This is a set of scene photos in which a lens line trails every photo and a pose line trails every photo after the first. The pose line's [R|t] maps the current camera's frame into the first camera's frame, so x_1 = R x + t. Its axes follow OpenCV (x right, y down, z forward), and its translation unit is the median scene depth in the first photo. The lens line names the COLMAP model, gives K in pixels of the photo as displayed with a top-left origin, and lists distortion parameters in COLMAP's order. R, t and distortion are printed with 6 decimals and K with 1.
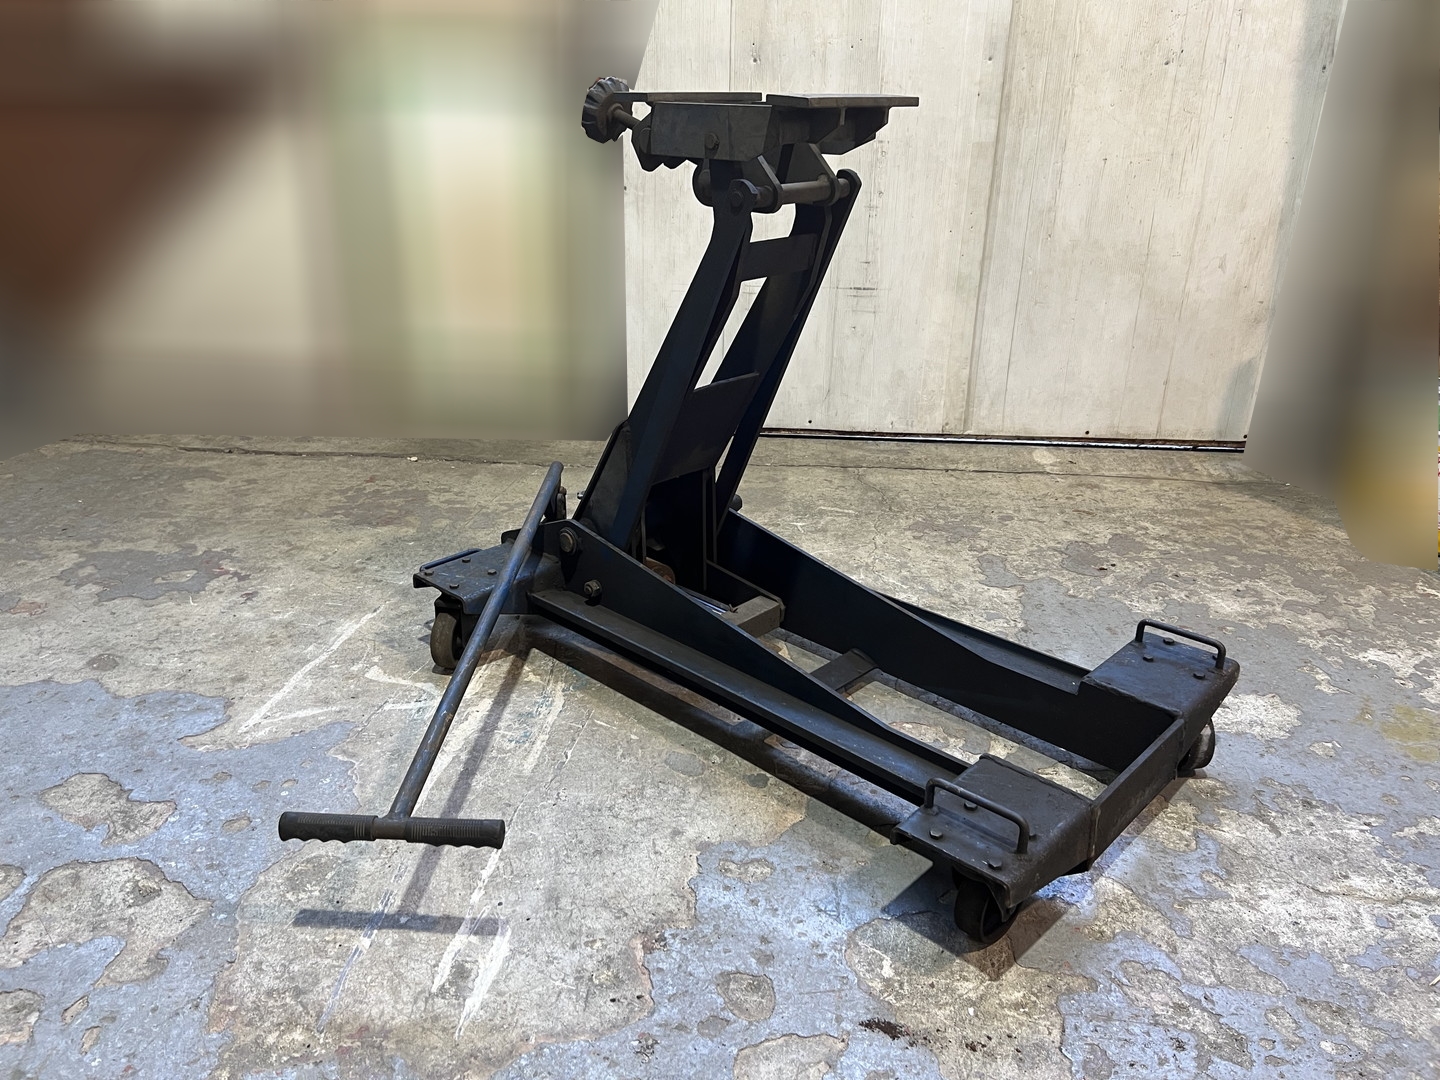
lens RADIAL K [[1114.0, 0, 706.3], [0, 1114.0, 557.5], [0, 0, 1]] dist [0.038109, -0.060290]
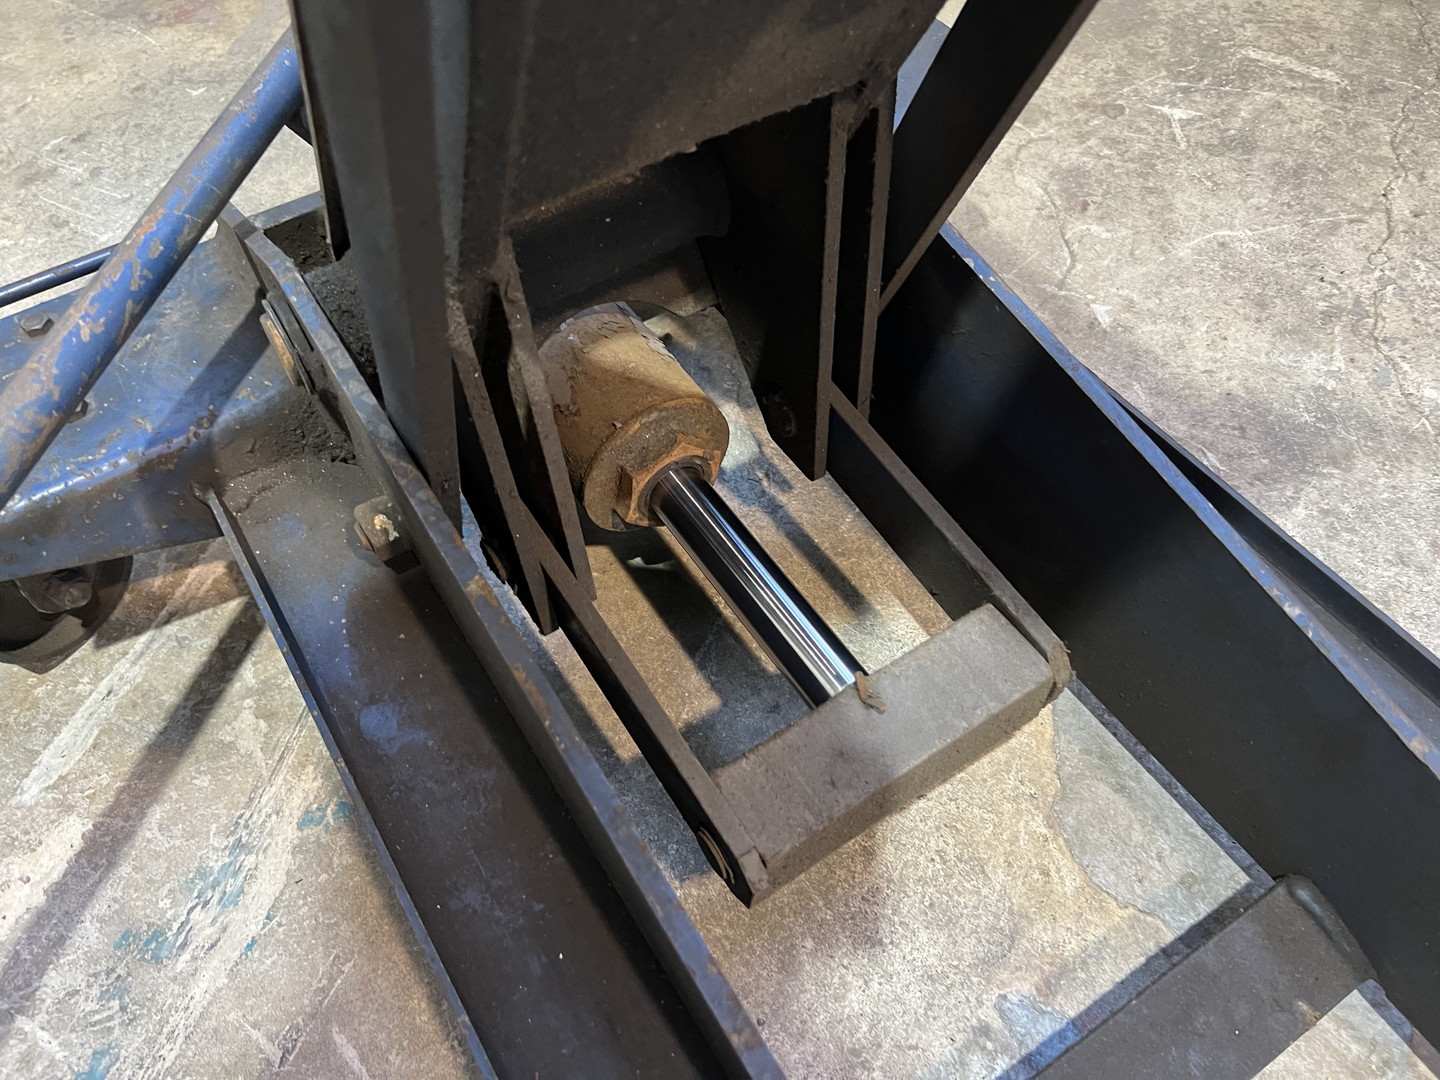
lens RADIAL K [[1114.0, 0, 720.3], [0, 1114.0, 543.1], [0, 0, 1]] dist [0.038109, -0.060290]
pose [[0.972150, 0.166466, -0.164967, 0.019598], [-0.060714, 0.858756, 0.508774, -0.084977], [0.226360, -0.484589, 0.844947, 0.560213]]
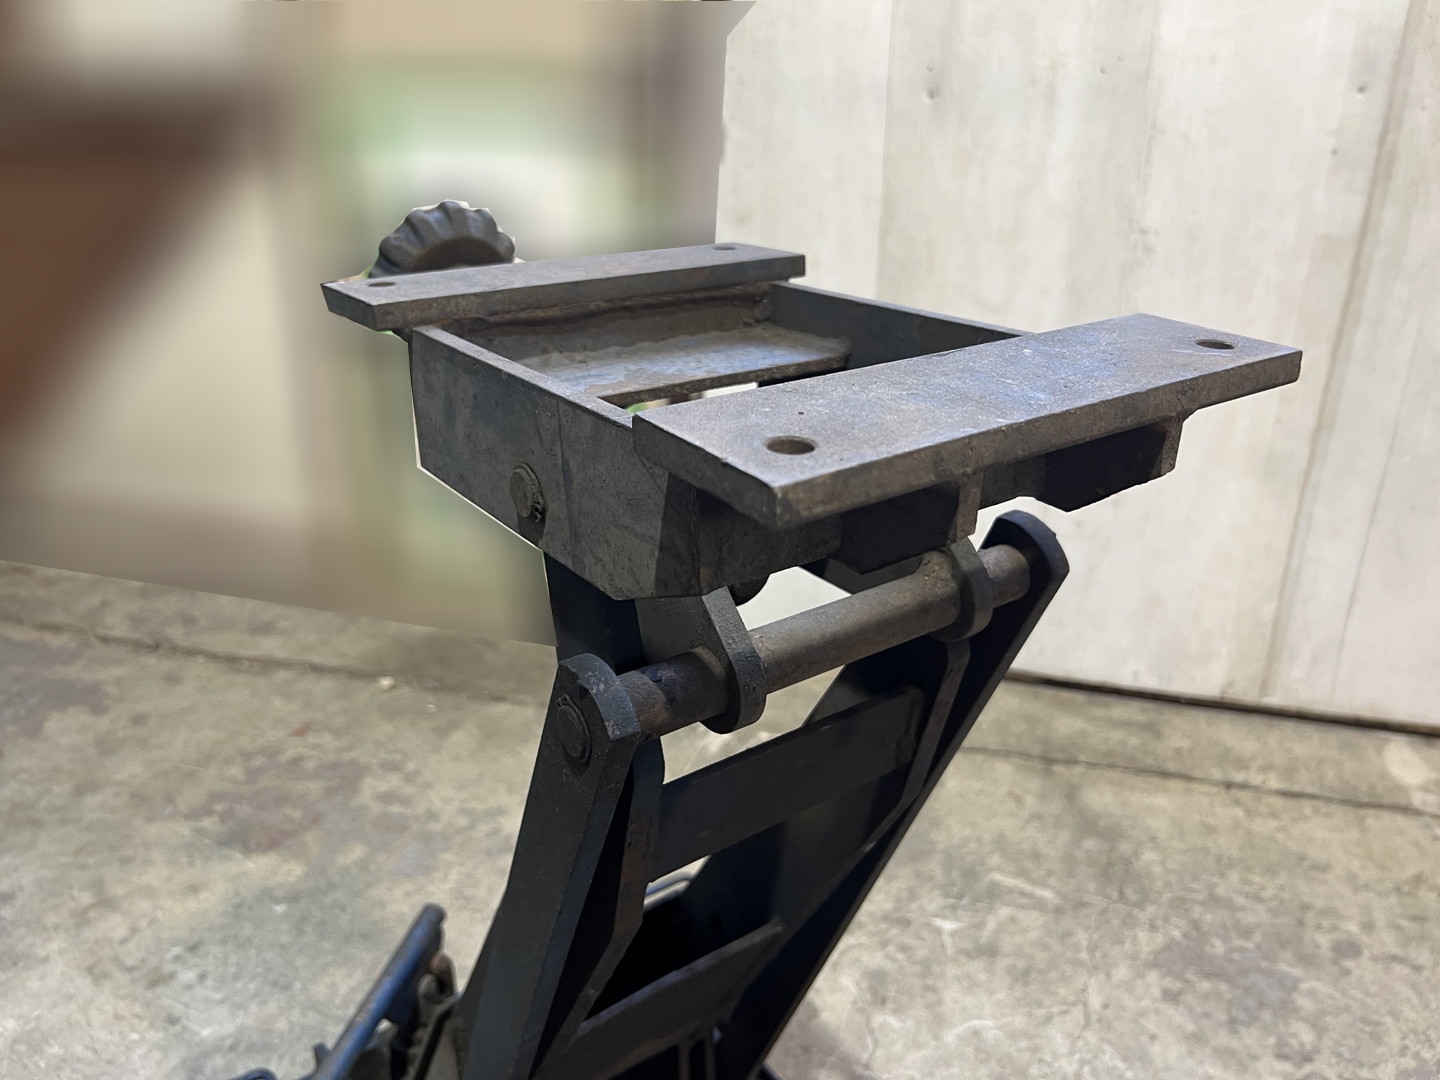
lens RADIAL K [[1114.0, 0, 717.8], [0, 1114.0, 543.8], [0, 0, 1]] dist [0.038109, -0.060290]
pose [[0.980118, 0.064158, -0.187754, 0.061640], [-0.065756, 0.997833, -0.002290, -0.204739], [0.187200, 0.014591, 0.982213, 0.412036]]
